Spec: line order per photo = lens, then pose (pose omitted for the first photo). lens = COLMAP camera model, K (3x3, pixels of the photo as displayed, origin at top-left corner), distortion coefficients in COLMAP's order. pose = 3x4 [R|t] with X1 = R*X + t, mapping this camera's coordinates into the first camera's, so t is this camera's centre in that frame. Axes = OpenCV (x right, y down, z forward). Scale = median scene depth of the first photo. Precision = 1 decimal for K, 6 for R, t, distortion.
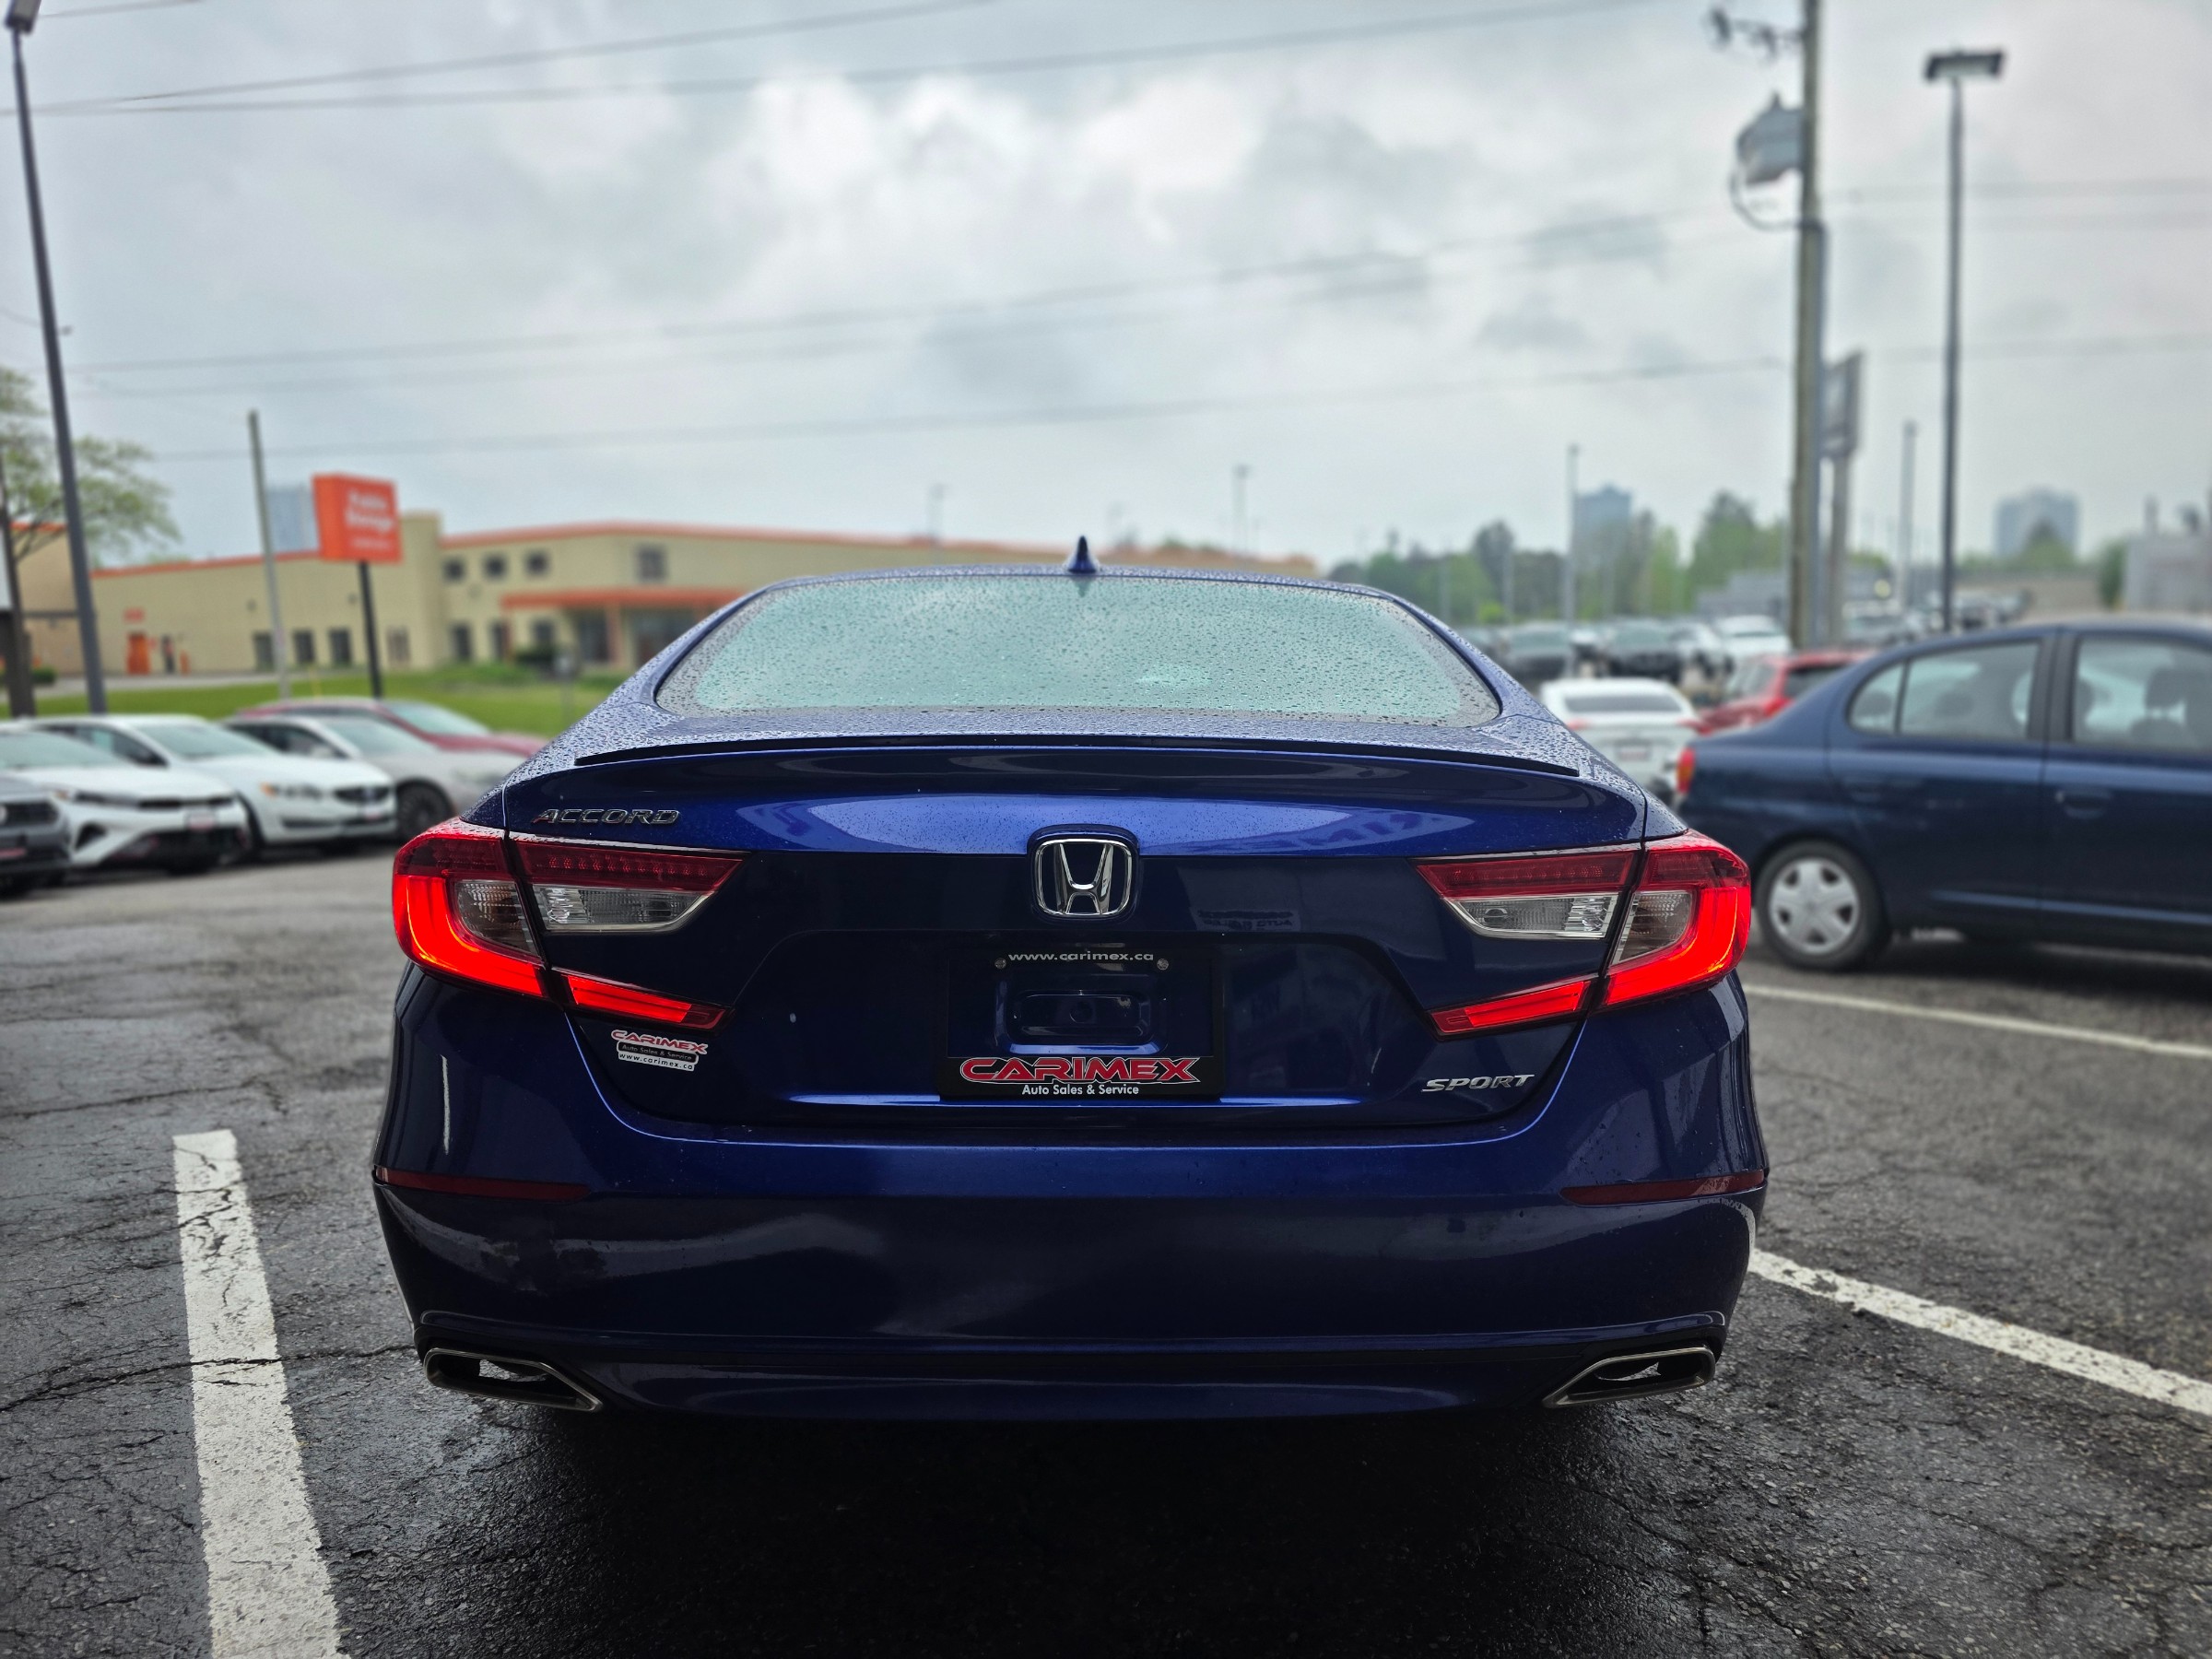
lens RADIAL K [[1501.2, 0, 1107.0], [0, 1501.2, 844.1], [0, 0, 1]] dist [0.008715, -0.009246]
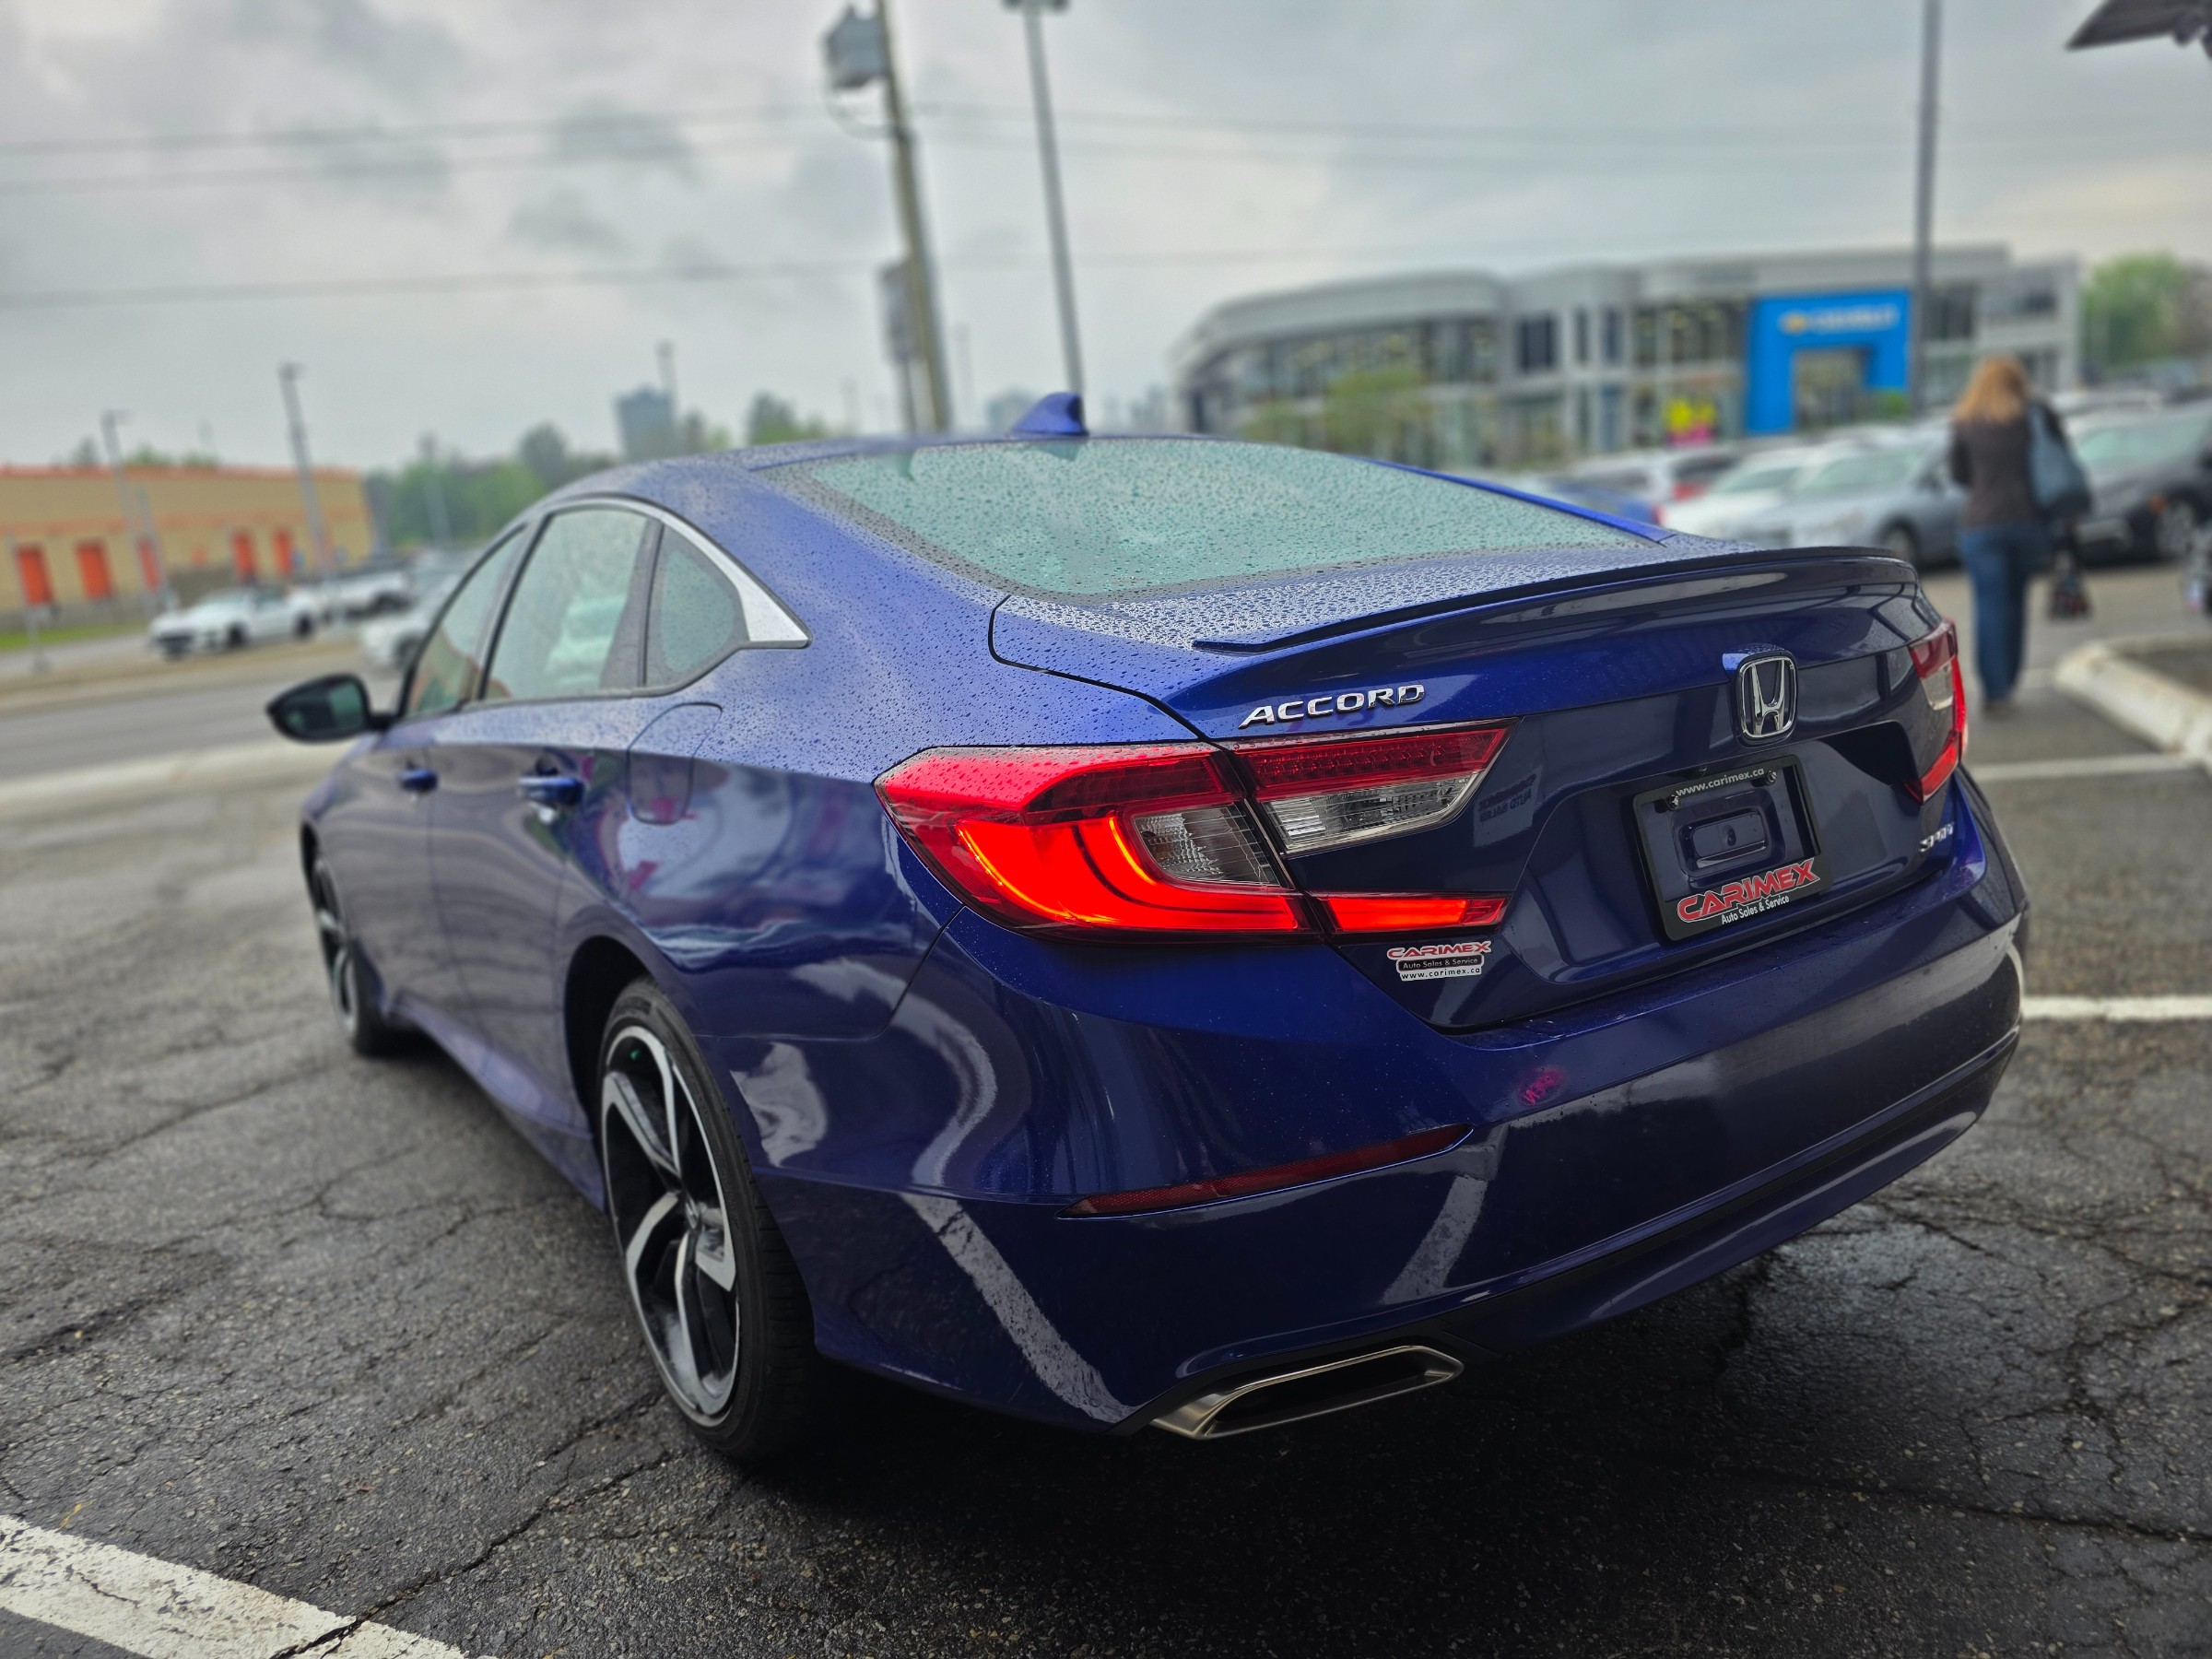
lens RADIAL K [[1501.2, 0, 1110.1], [0, 1501.2, 830.9], [0, 0, 1]] dist [0.008715, -0.009246]
pose [[0.827749, -0.170613, 0.534531, -0.578876], [0.143134, 0.985338, 0.092852, -0.028550], [-0.542535, -0.000349, 0.840033, 0.238025]]
